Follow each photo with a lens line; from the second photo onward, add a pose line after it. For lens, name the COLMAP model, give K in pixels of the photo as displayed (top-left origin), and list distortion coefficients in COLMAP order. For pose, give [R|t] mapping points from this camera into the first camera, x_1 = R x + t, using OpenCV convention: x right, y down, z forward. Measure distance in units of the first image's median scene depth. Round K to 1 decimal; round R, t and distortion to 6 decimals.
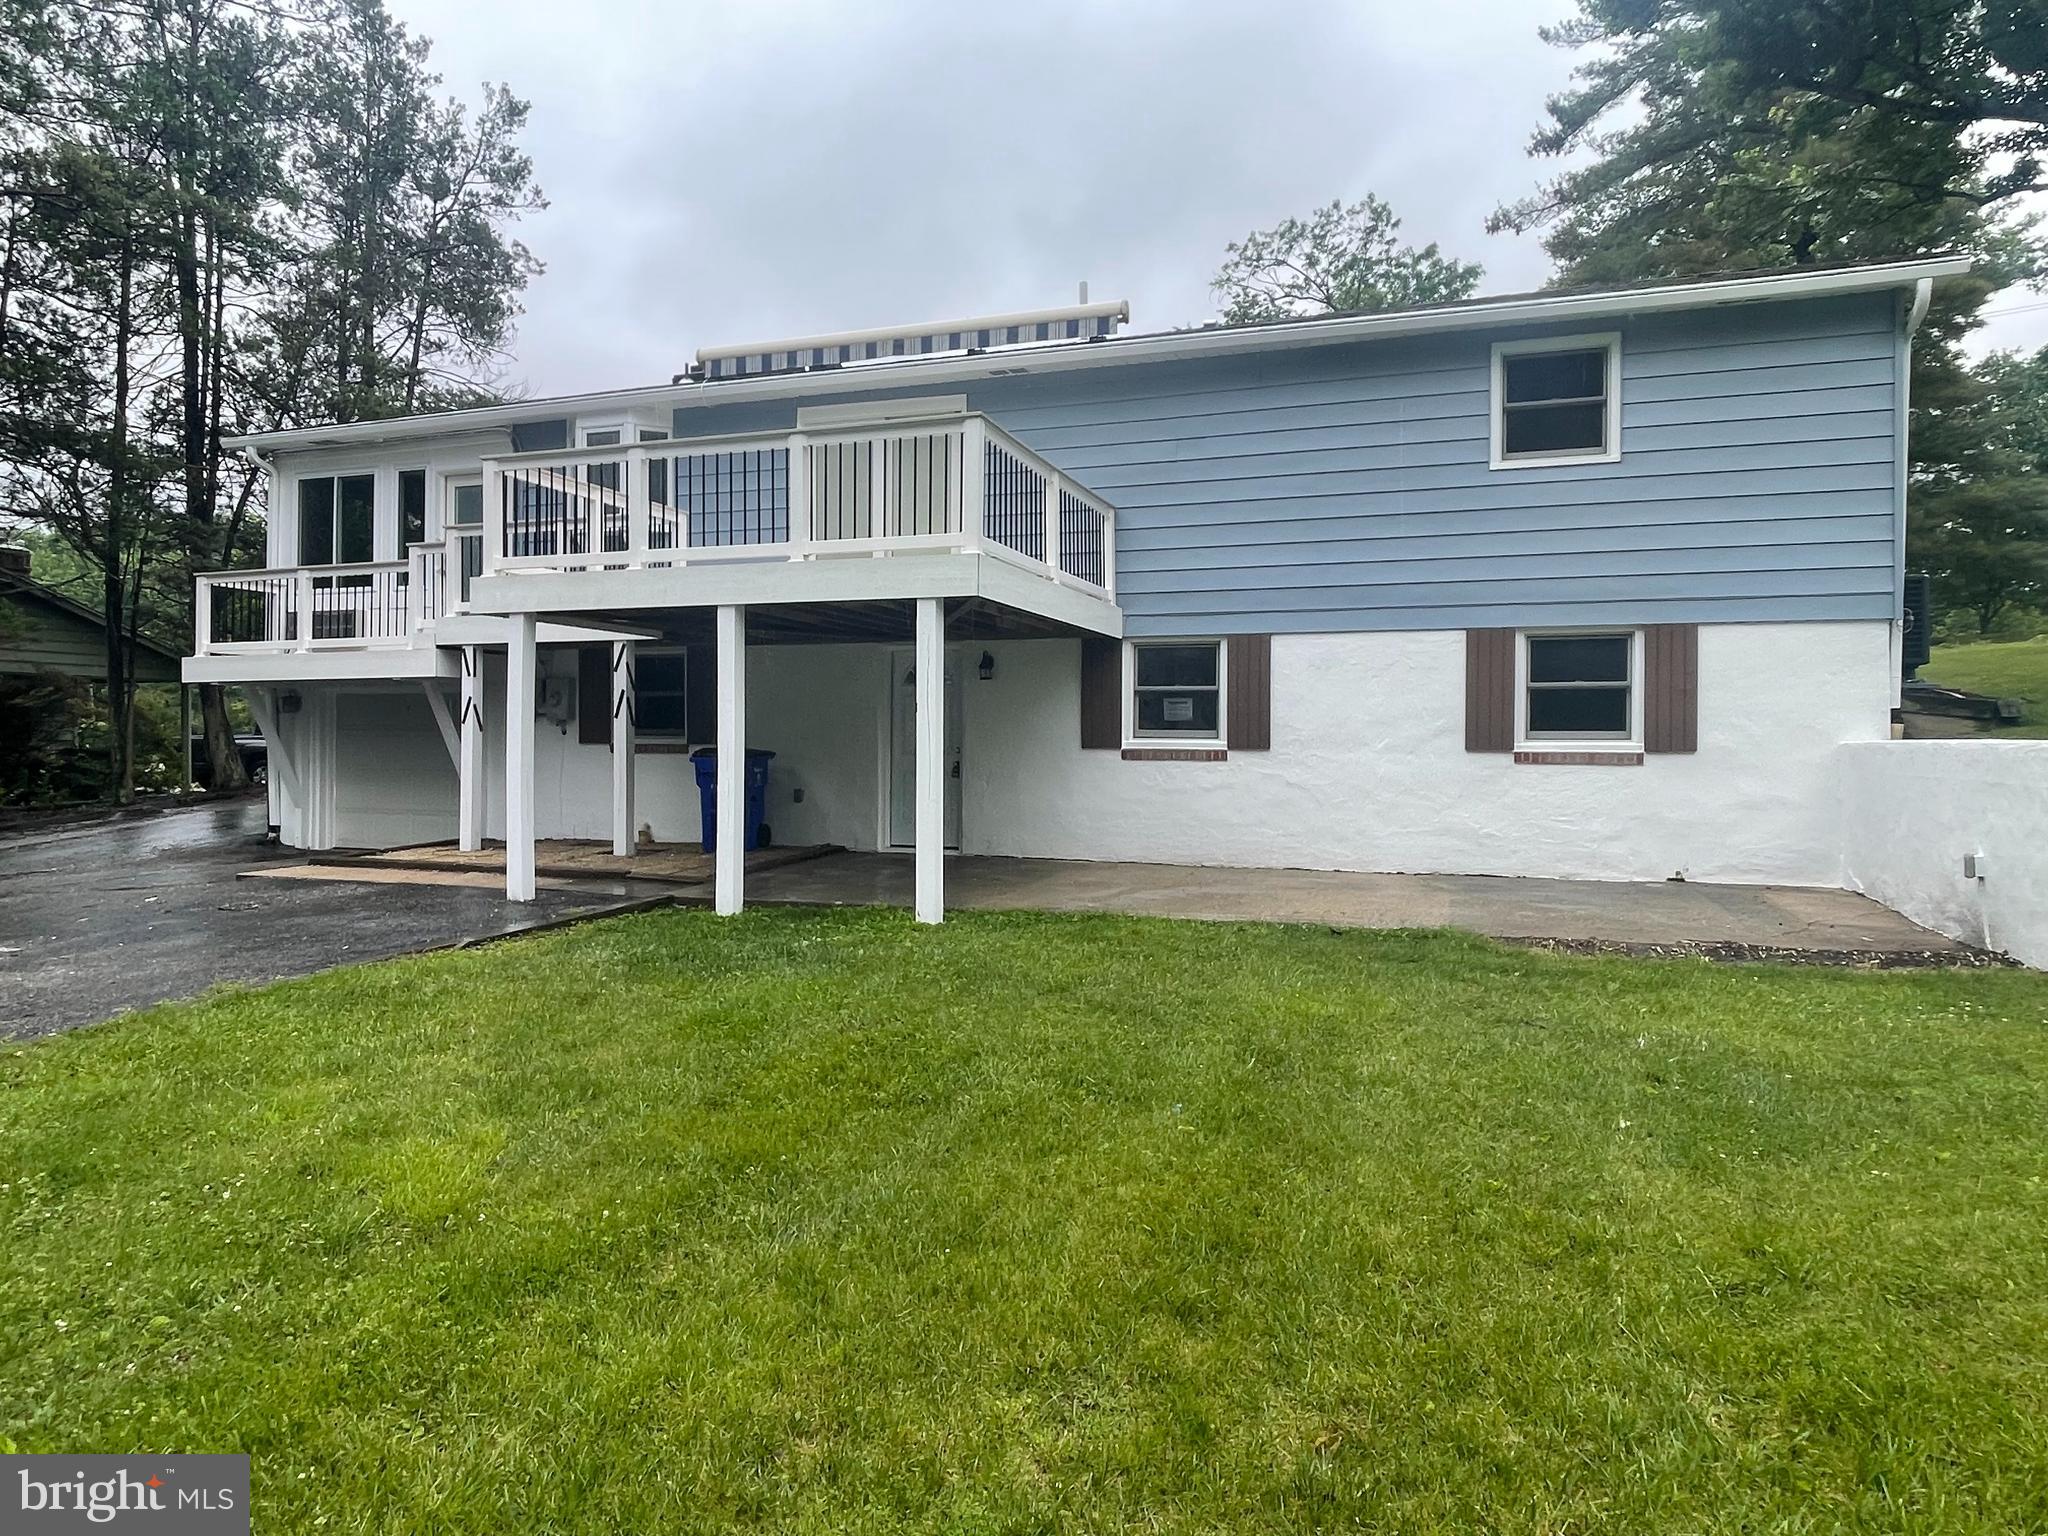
lens RADIAL K [[1253.5, 0, 1024.0], [0, 1253.5, 768.0], [0, 0, 1]] dist [-0.004270, -0.001390]
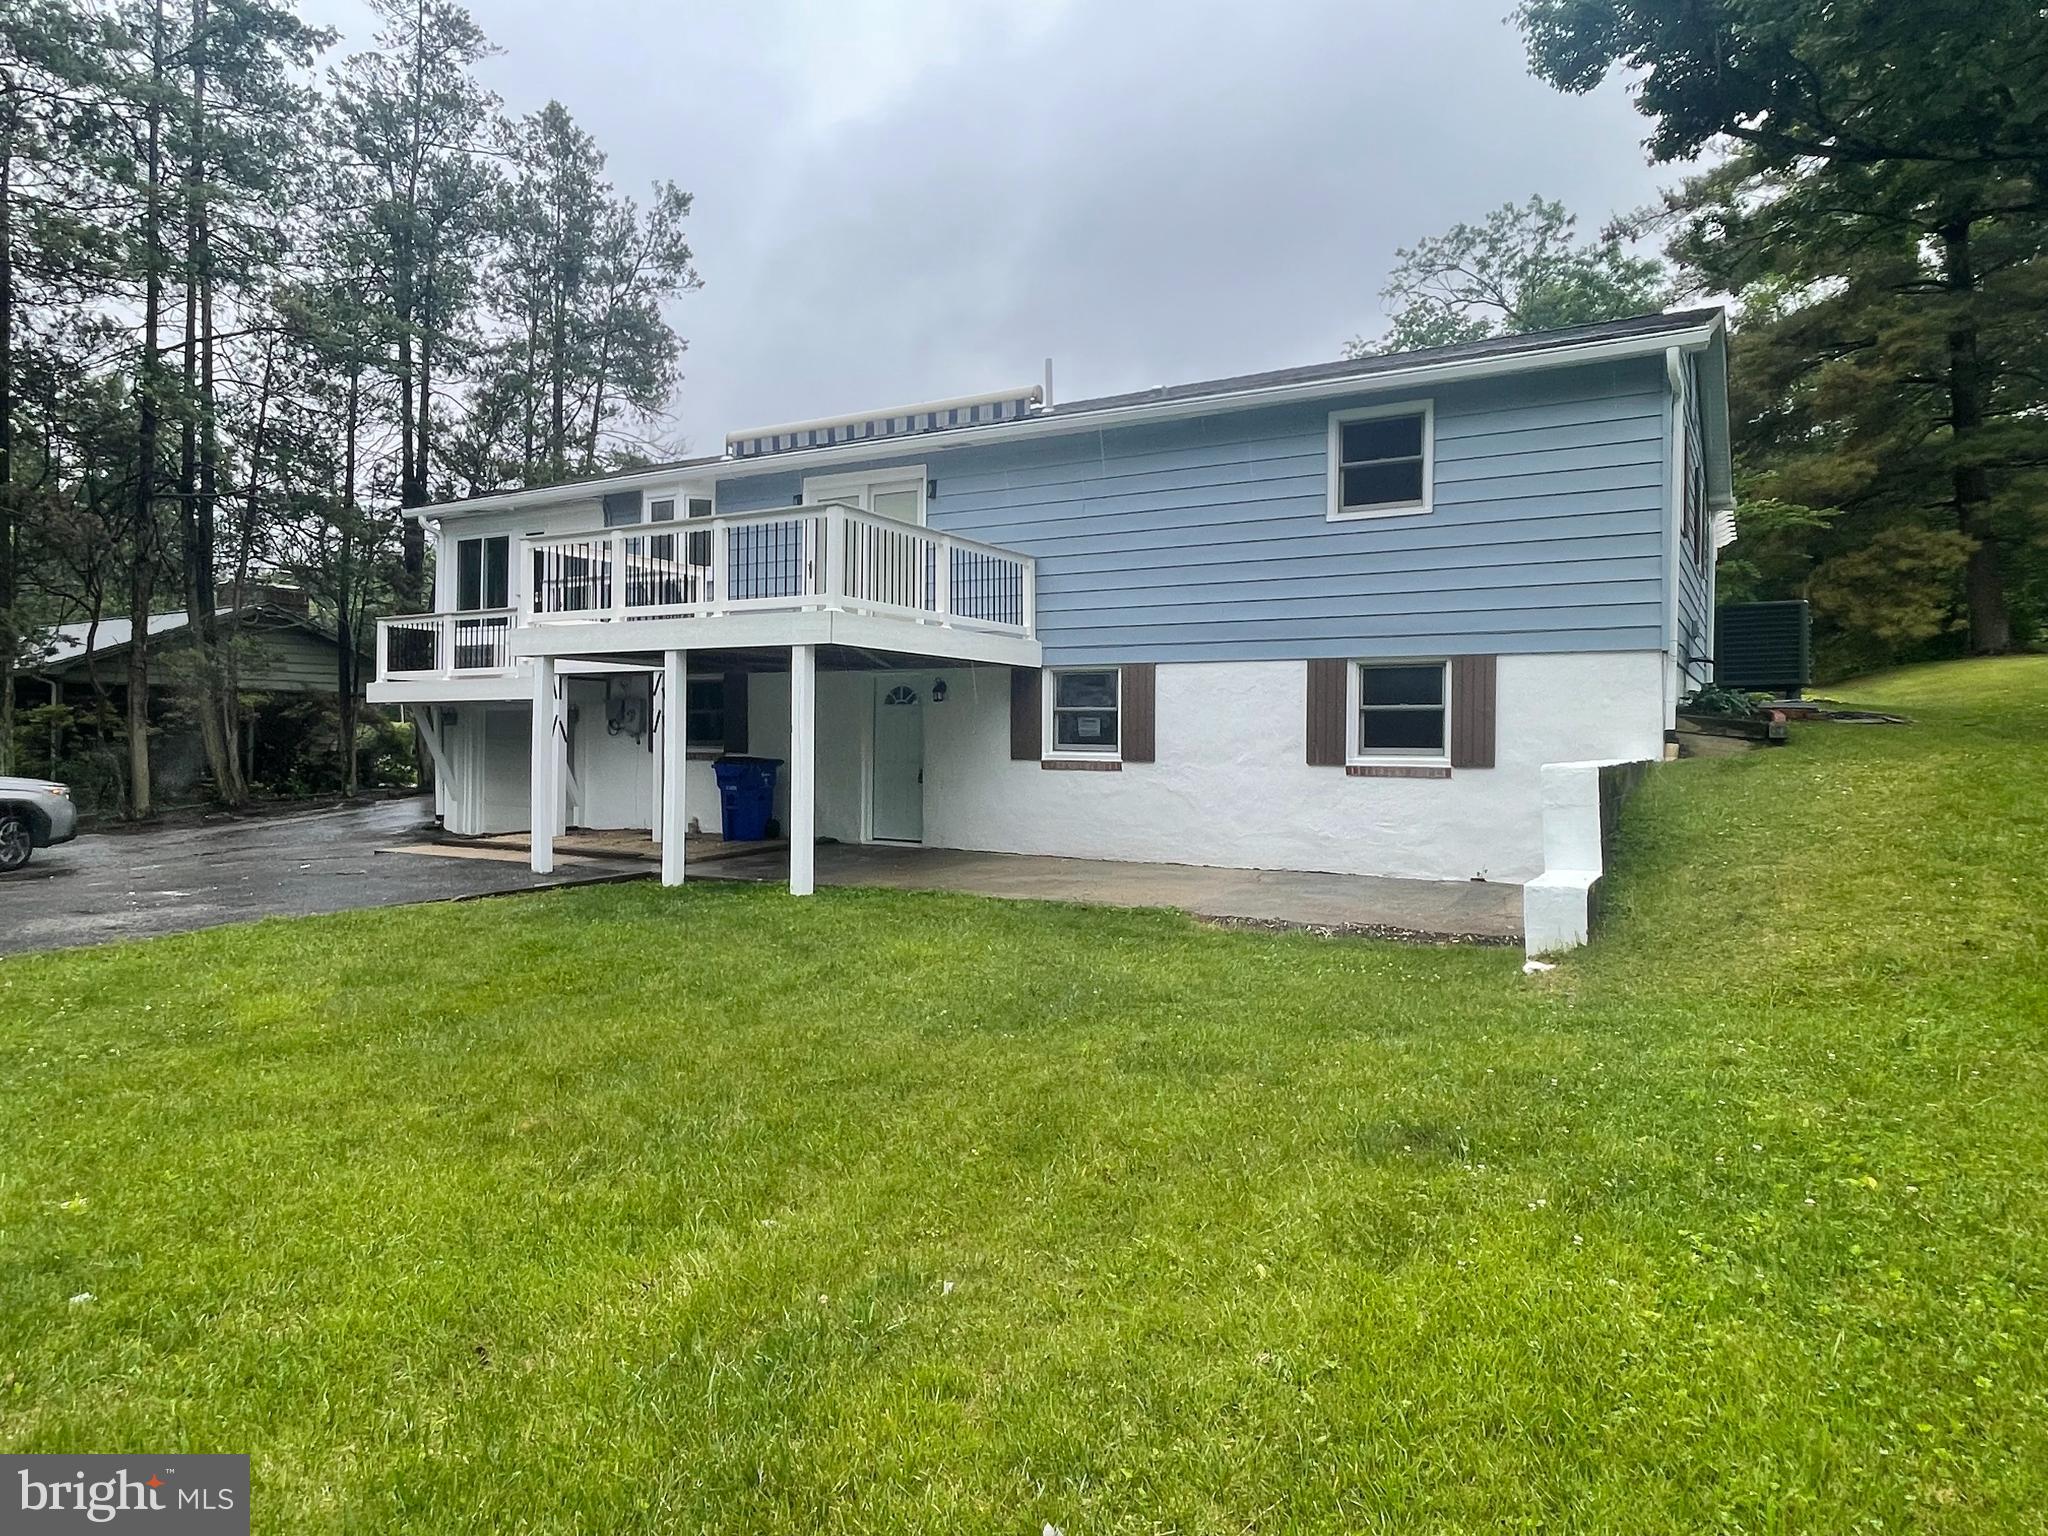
lens RADIAL K [[1273.6, 0, 1024.0], [0, 1273.6, 768.0], [0, 0, 1]] dist [0.004316, 0.000583]
pose [[0.980412, 0.009812, -0.196715, 0.297721], [-0.011275, 0.999916, -0.006320, 0.000014], [0.196637, 0.008415, 0.980440, -0.185234]]
